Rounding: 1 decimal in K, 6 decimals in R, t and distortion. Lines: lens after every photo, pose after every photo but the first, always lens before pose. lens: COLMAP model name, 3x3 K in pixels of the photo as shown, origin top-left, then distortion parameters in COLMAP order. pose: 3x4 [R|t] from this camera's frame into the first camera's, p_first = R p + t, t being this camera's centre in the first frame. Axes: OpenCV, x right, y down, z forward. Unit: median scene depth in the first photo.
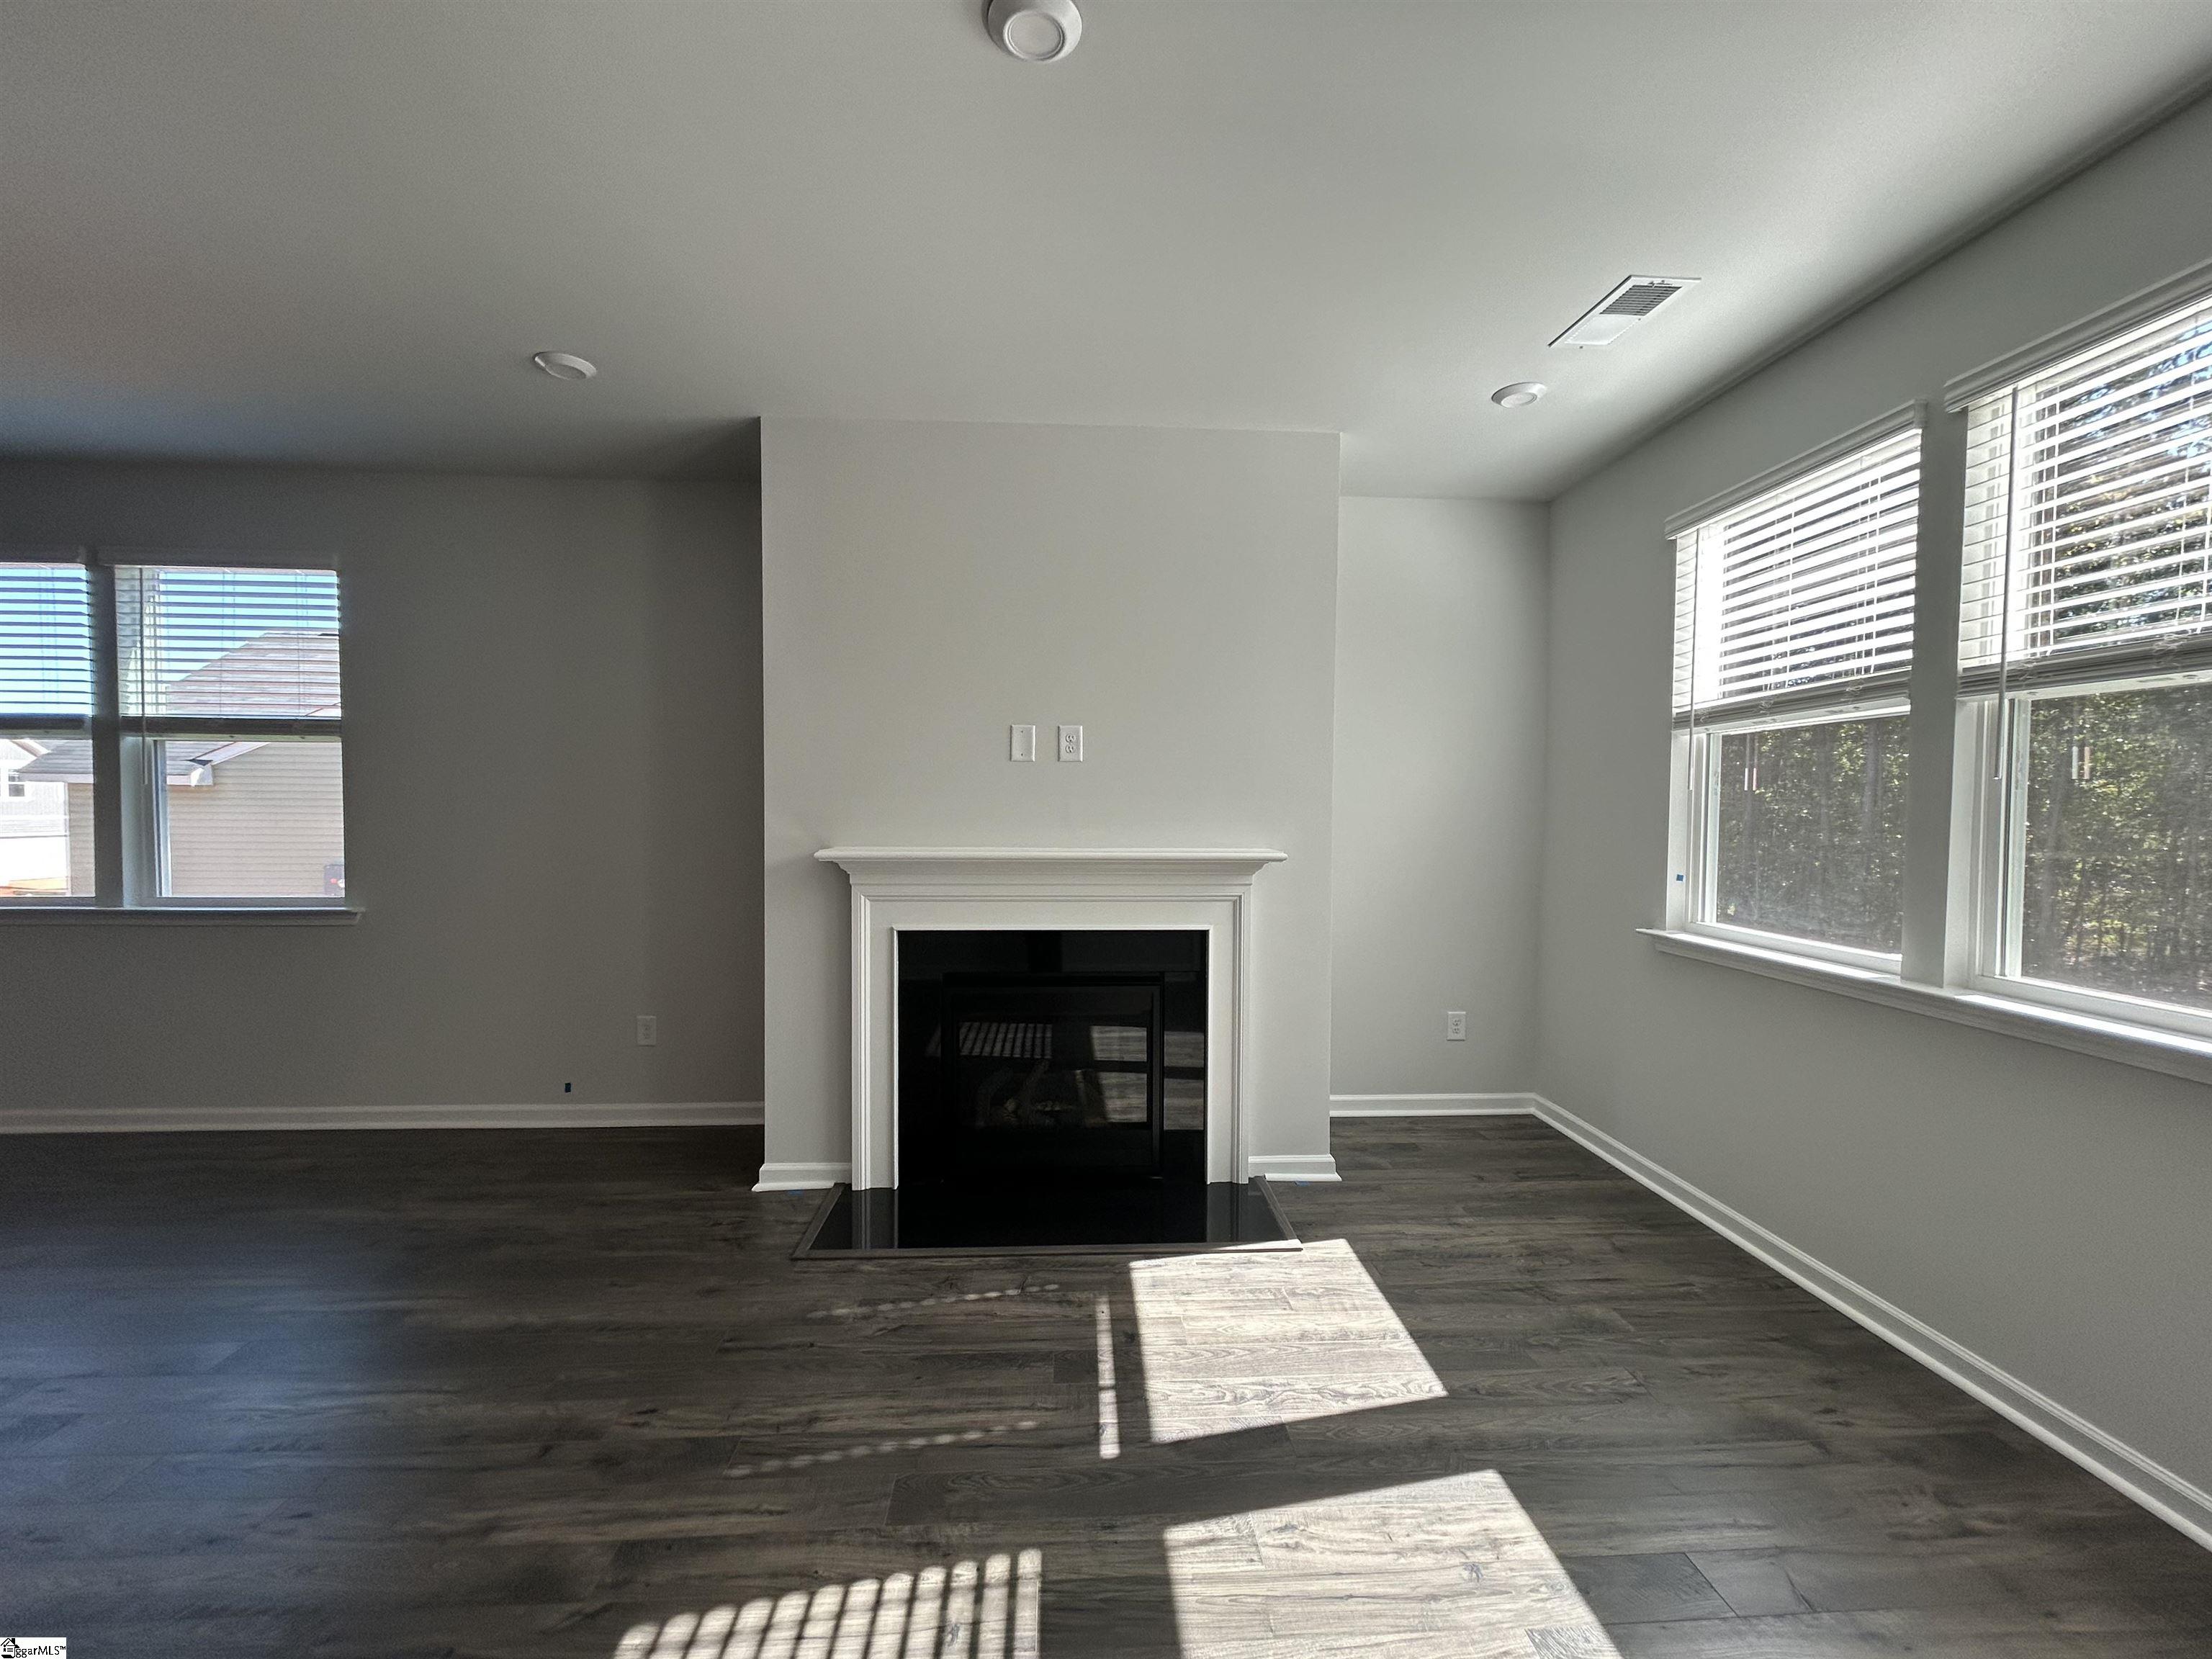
lens RADIAL K [[883.1, 0, 1107.6], [0, 883.1, 831.4], [0, 0, 1]] dist [-0.002153, -0.000061]
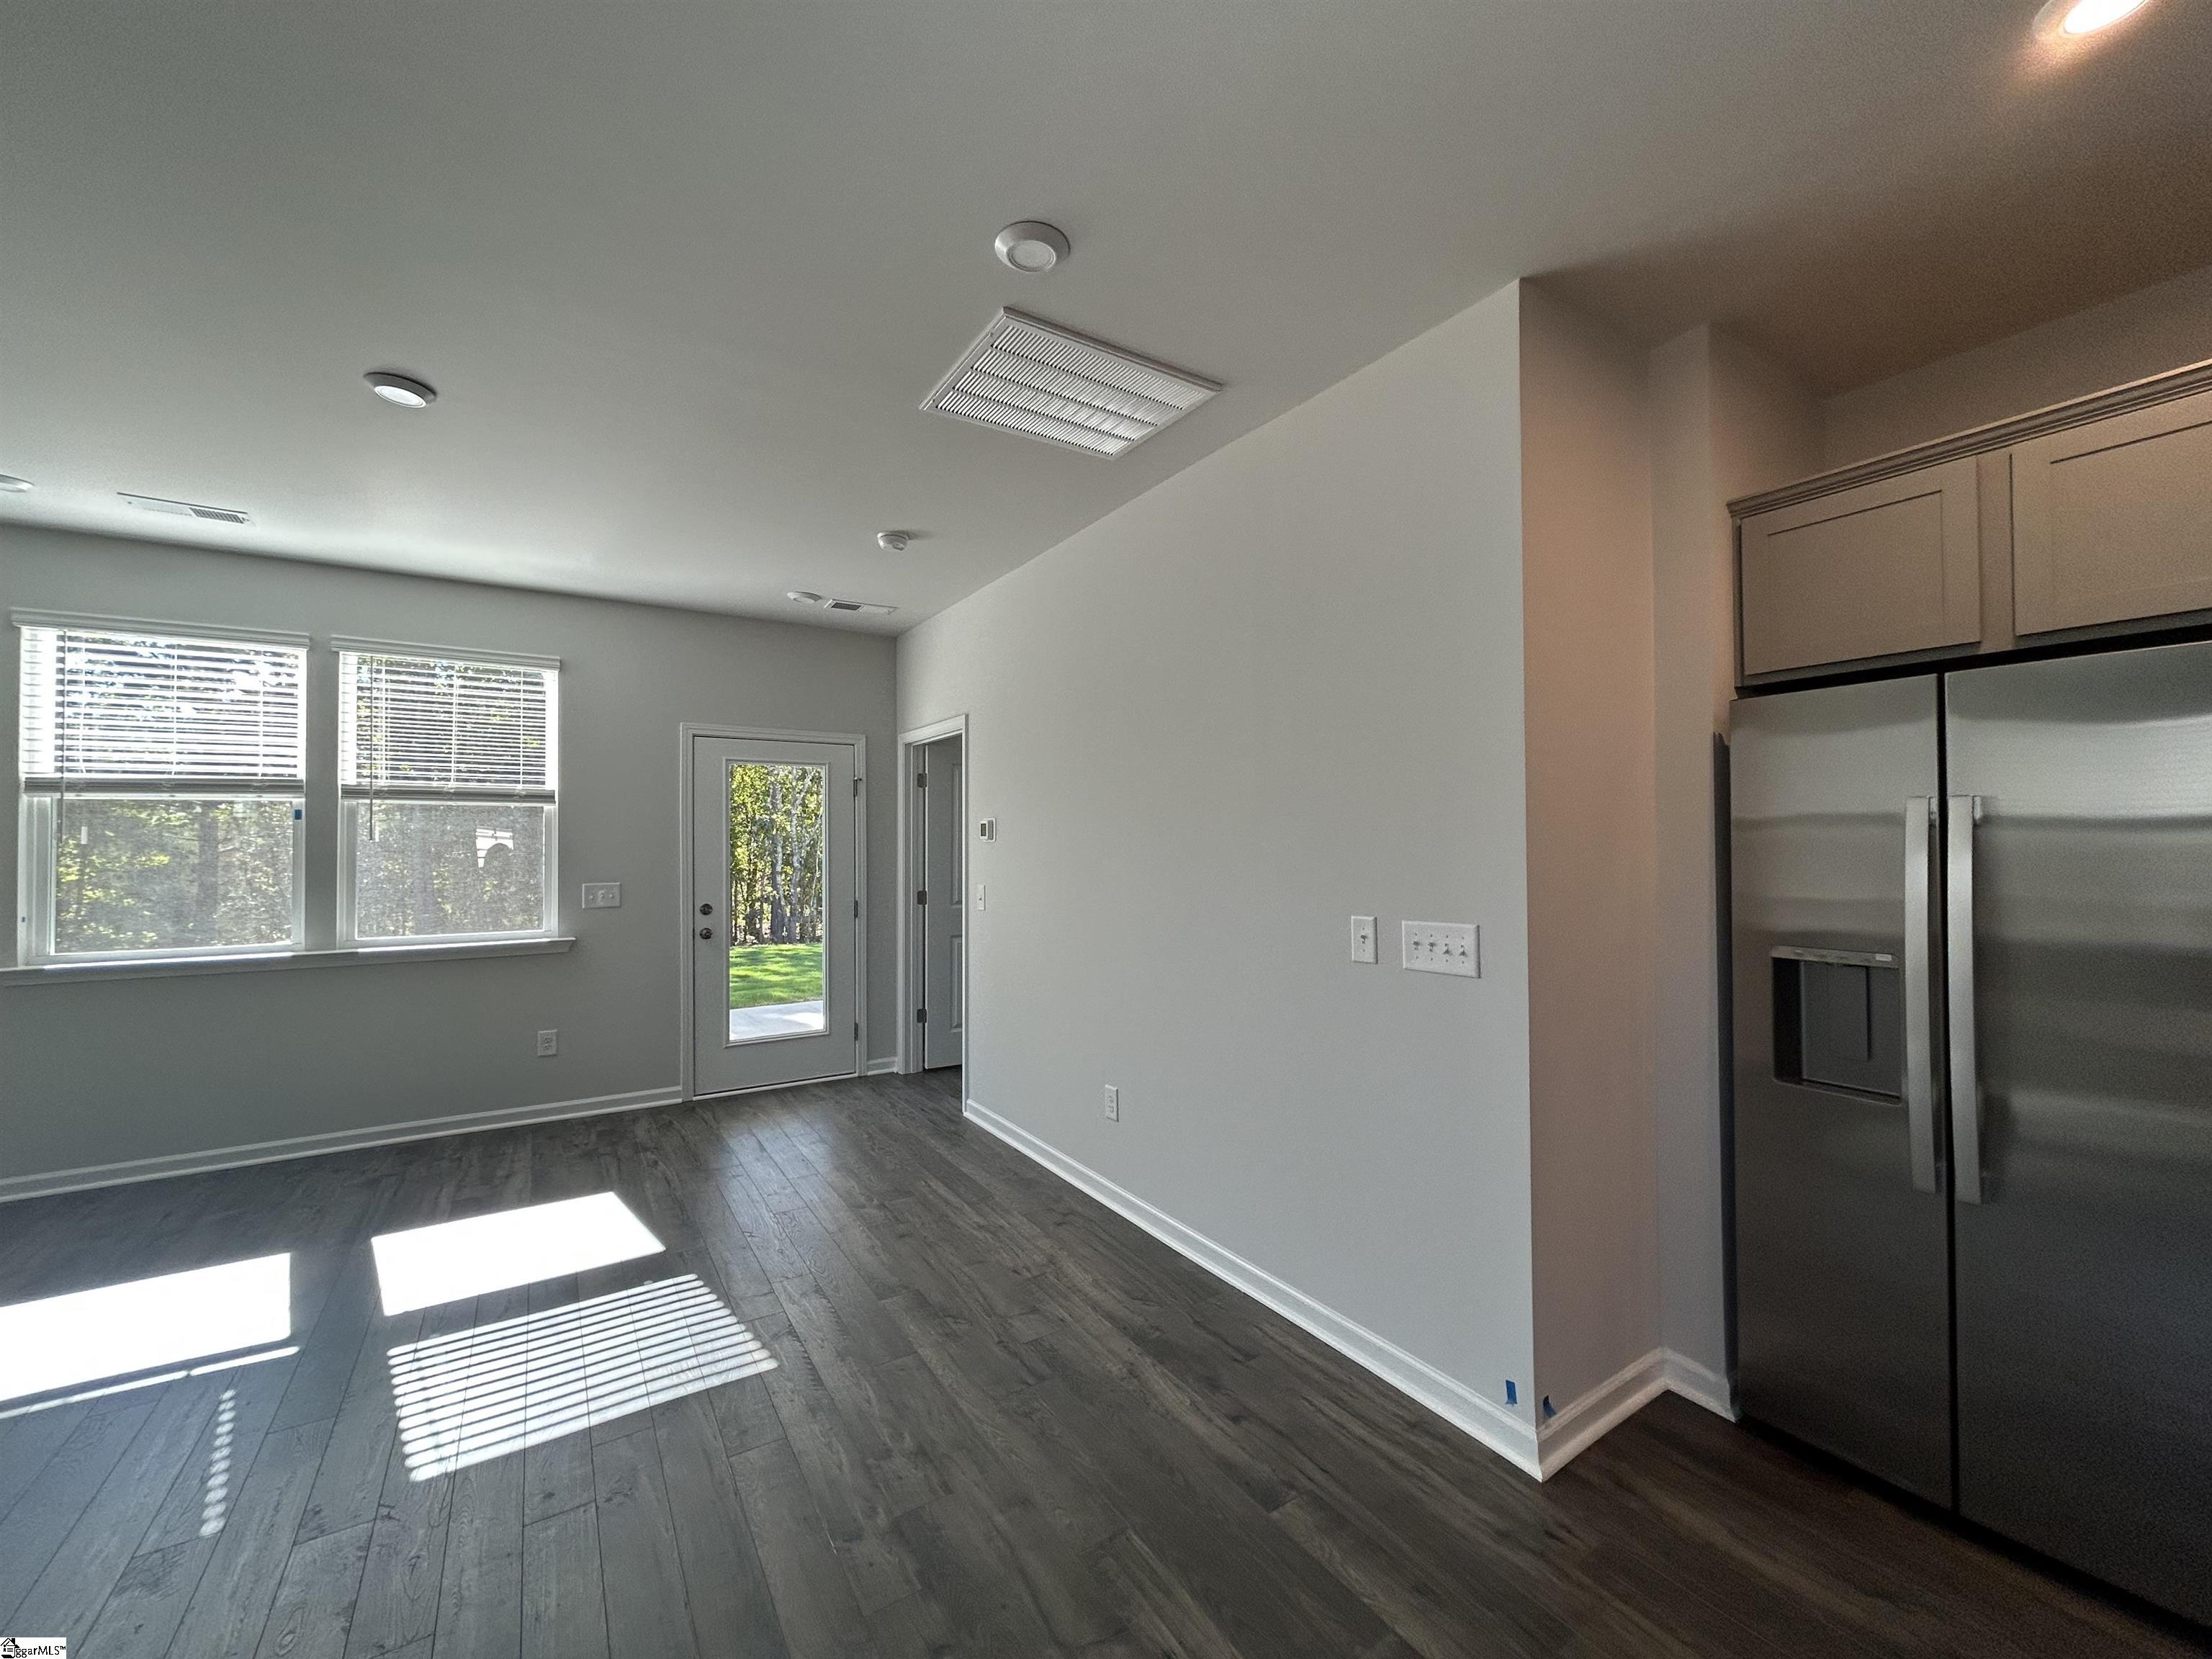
lens RADIAL K [[883.1, 0, 1116.2], [0, 883.1, 837.7], [0, 0, 1]] dist [-0.002153, -0.000061]
pose [[-0.506223, 0.001480, 0.862402, -1.063232], [0.027109, 0.999532, 0.014197, -0.032670], [-0.861977, 0.030565, -0.506026, 0.344117]]
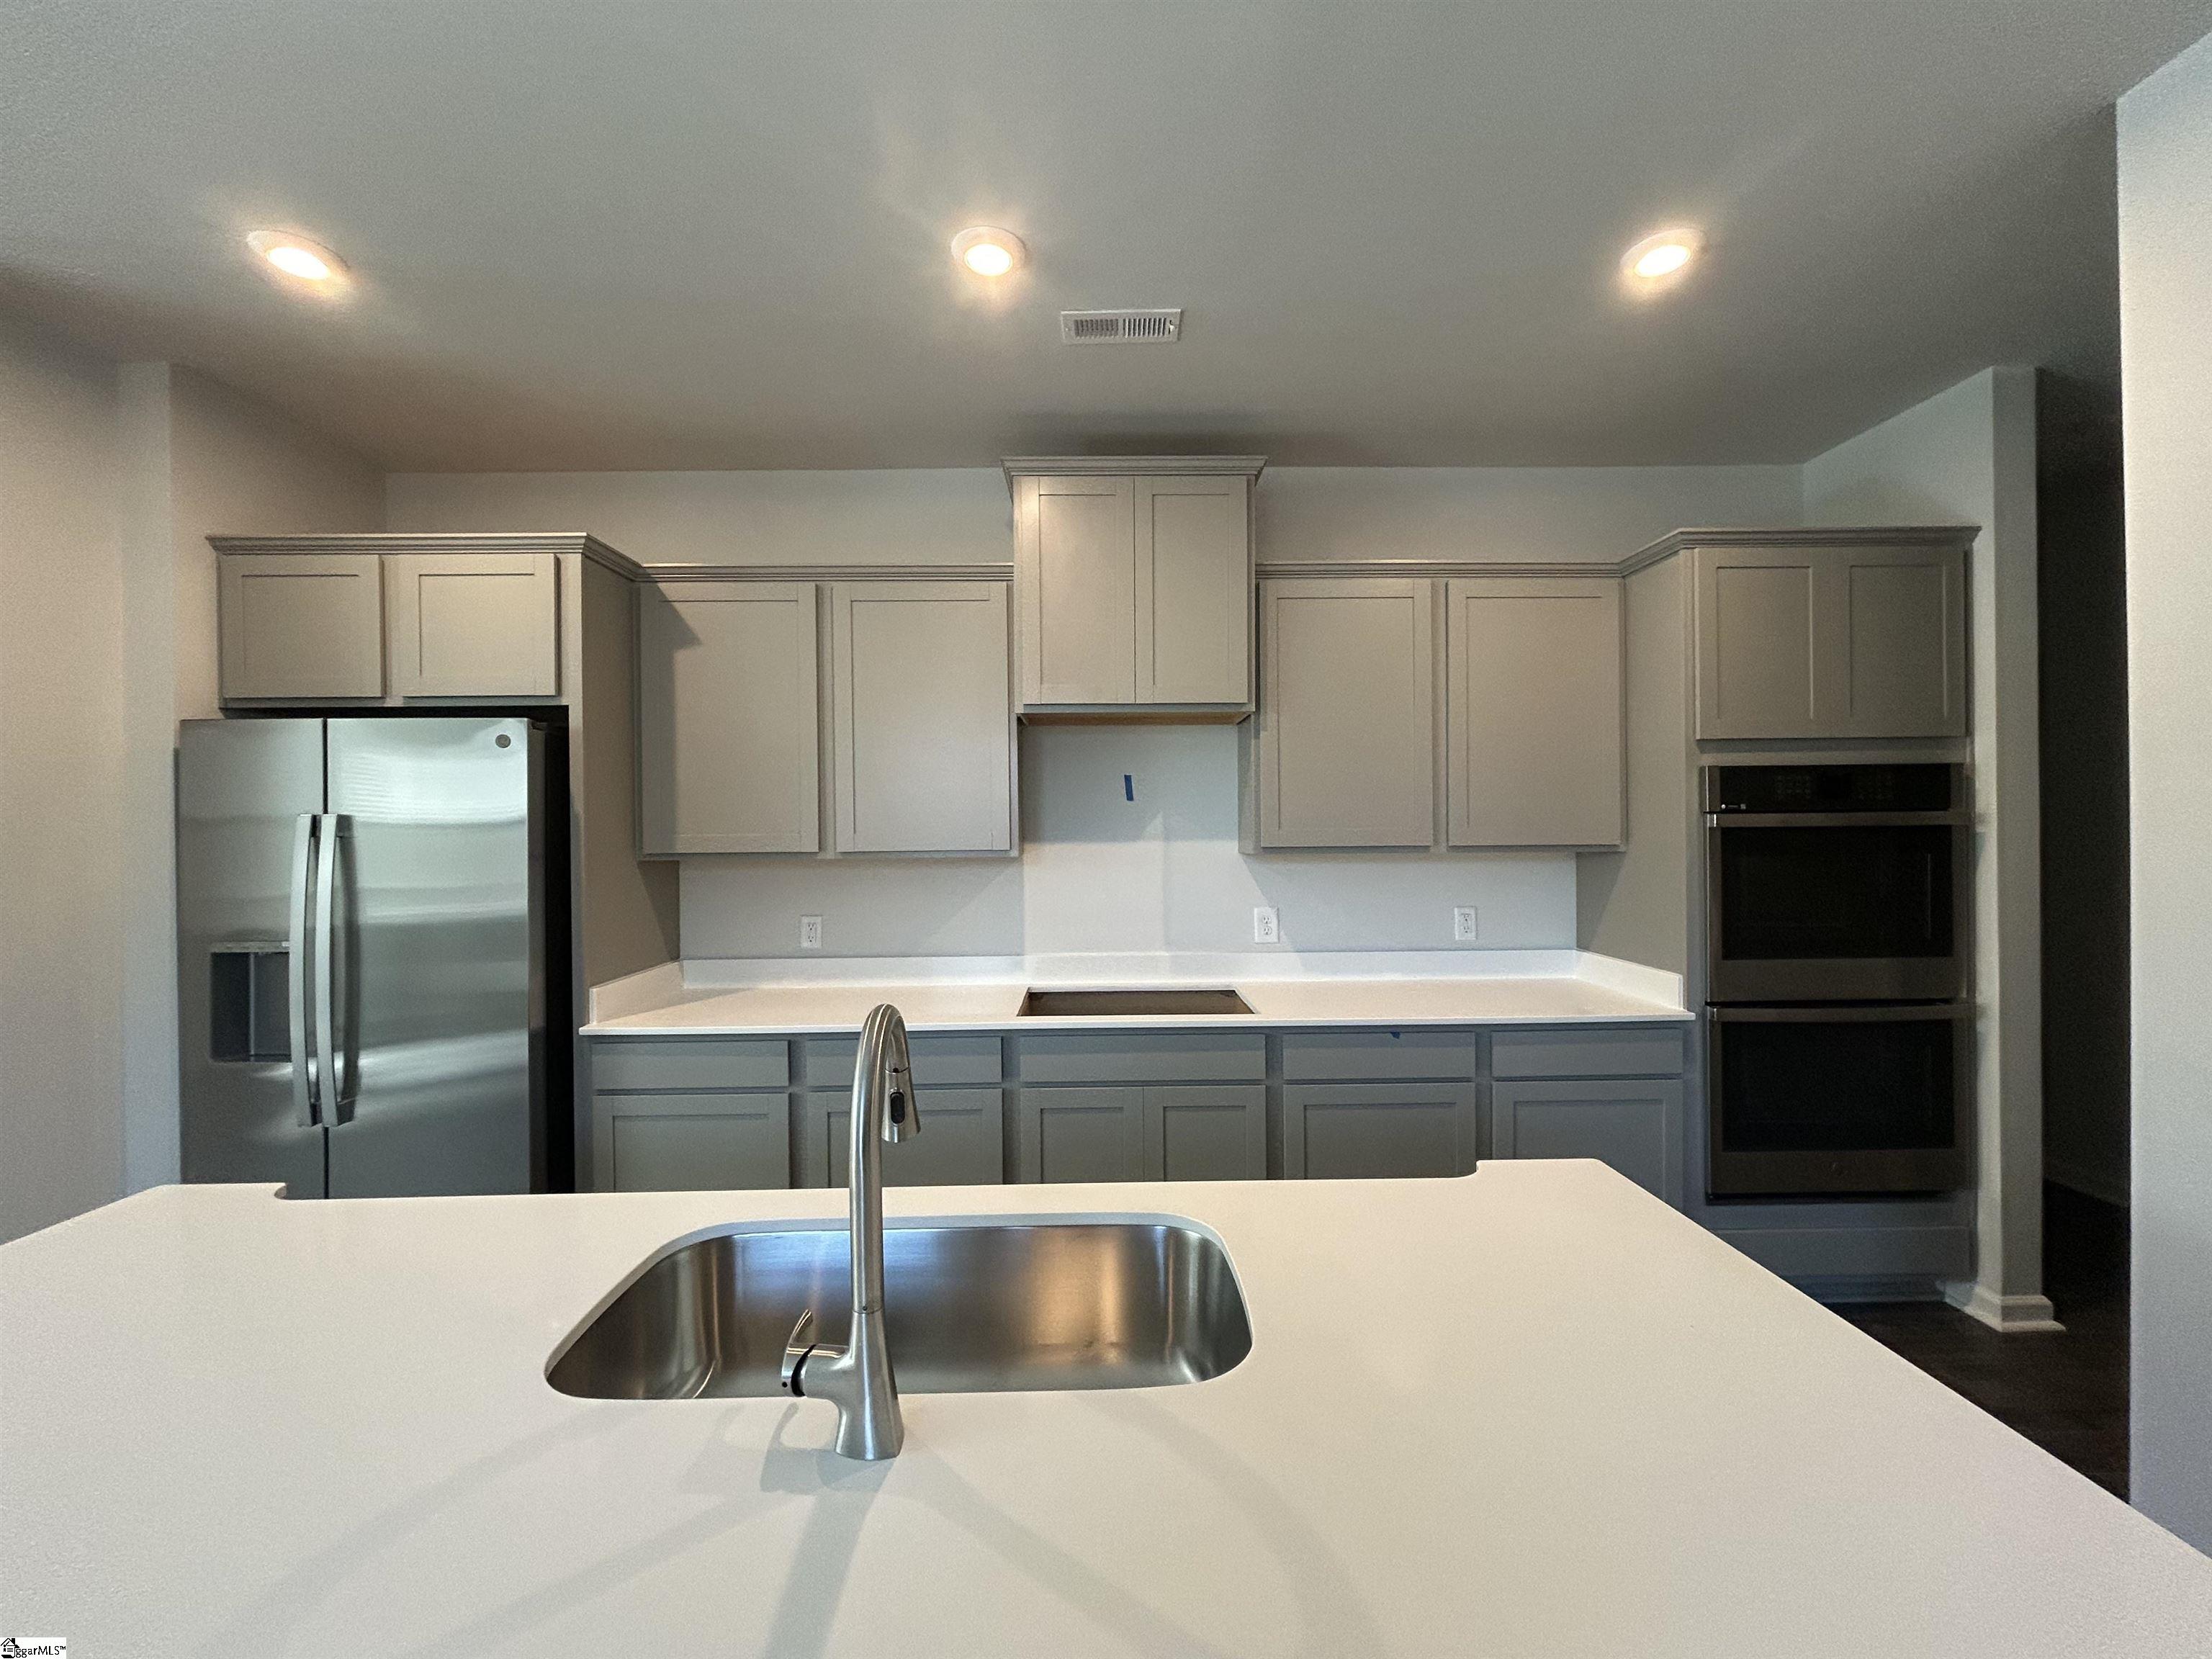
lens RADIAL K [[883.1, 0, 1099.6], [0, 883.1, 834.8], [0, 0, 1]] dist [-0.002153, -0.000061]
pose [[-0.998930, -0.004719, 0.046009, -1.940505], [-0.003374, 0.999566, 0.029268, -0.054139], [-0.046127, 0.029082, -0.998512, 0.242289]]
